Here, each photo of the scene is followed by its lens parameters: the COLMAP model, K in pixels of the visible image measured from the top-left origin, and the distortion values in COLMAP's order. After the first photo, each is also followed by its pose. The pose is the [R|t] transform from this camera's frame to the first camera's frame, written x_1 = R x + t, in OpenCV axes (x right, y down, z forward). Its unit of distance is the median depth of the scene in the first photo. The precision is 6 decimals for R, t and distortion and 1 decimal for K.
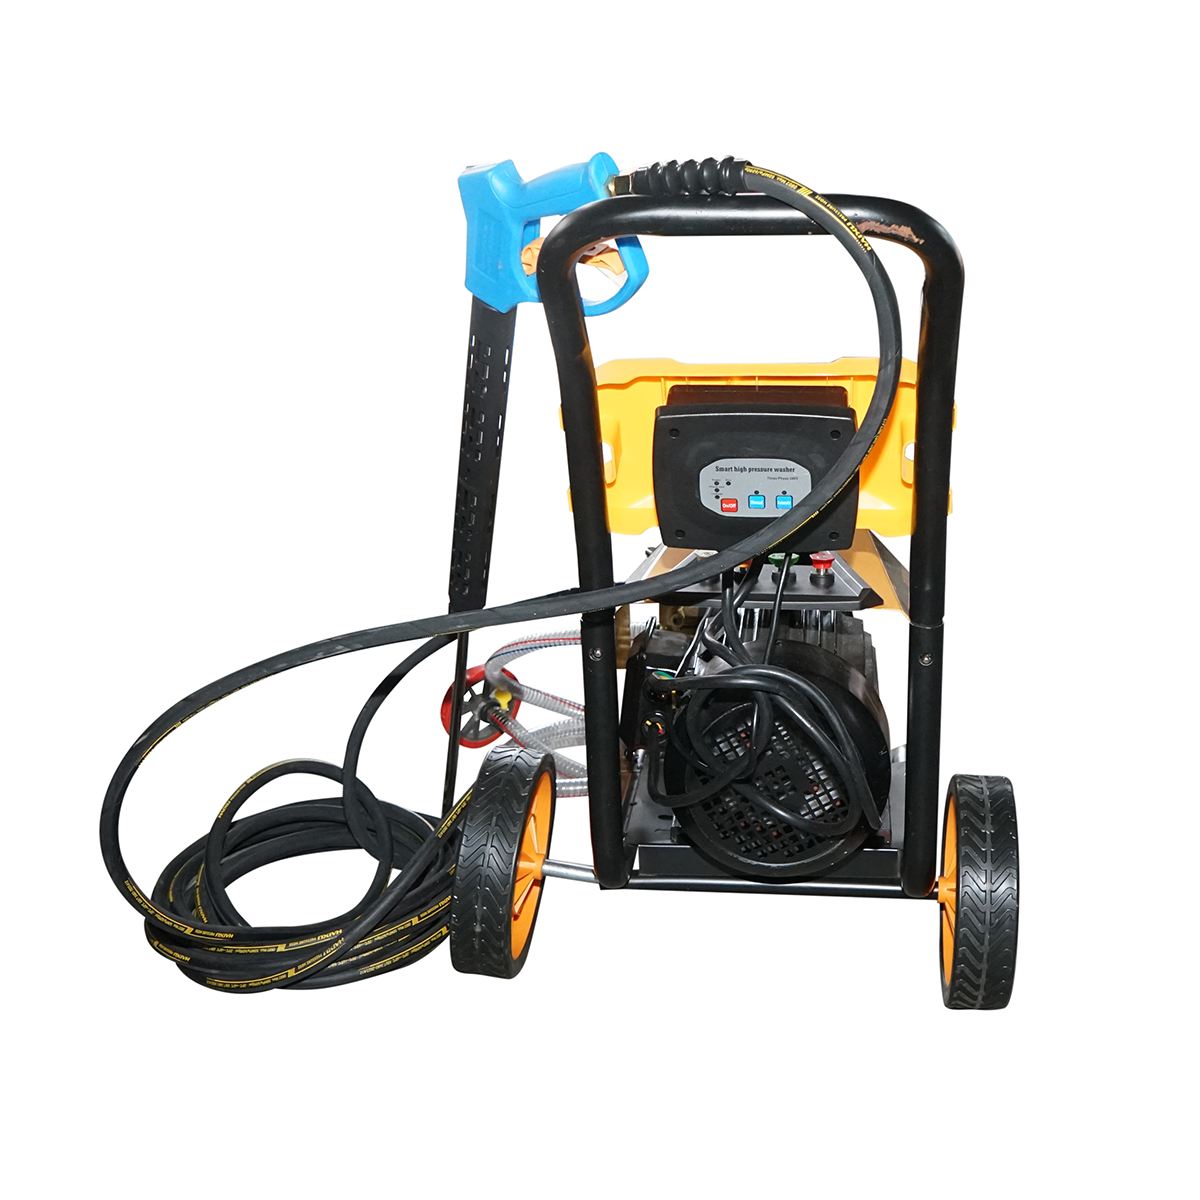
lens RADIAL K [[1367.0, 0, 600.0], [0, 1367.0, 600.0], [0, 0, 1]] dist [0.006306, 0.001205]
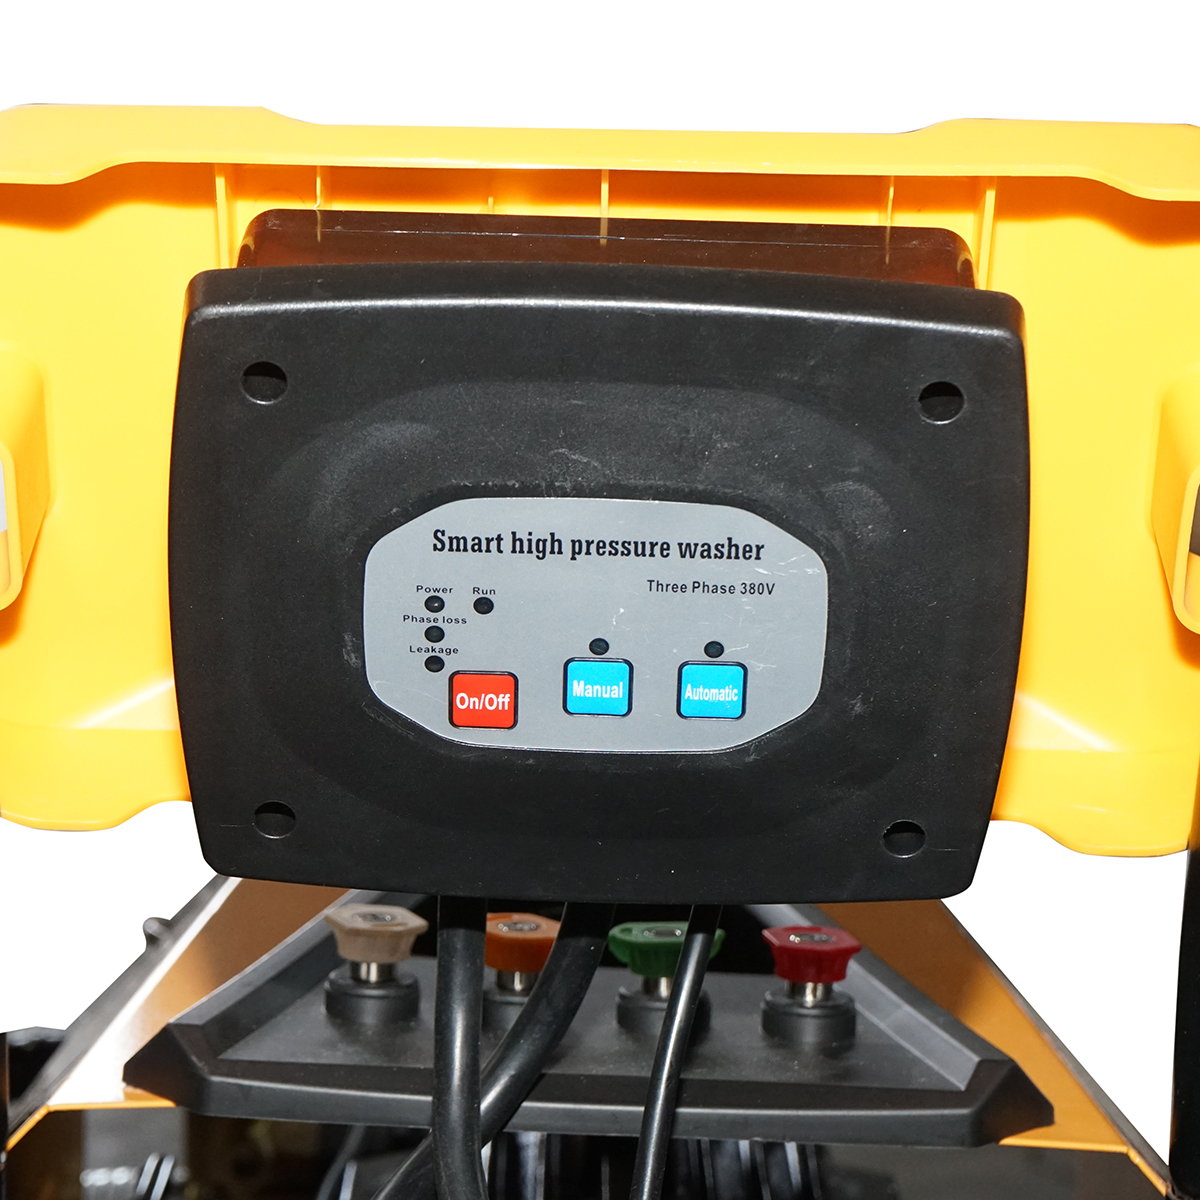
lens RADIAL K [[3706.3, 0, 600.0], [0, 3706.3, 600.0], [0, 0, 1]] dist [-0.036216, 0.952724]
pose [[0.988391, 0.033936, 0.148090, 0.017500], [-0.013603, 0.990587, -0.136210, 0.002113], [-0.151319, 0.132615, 0.979549, 0.355268]]
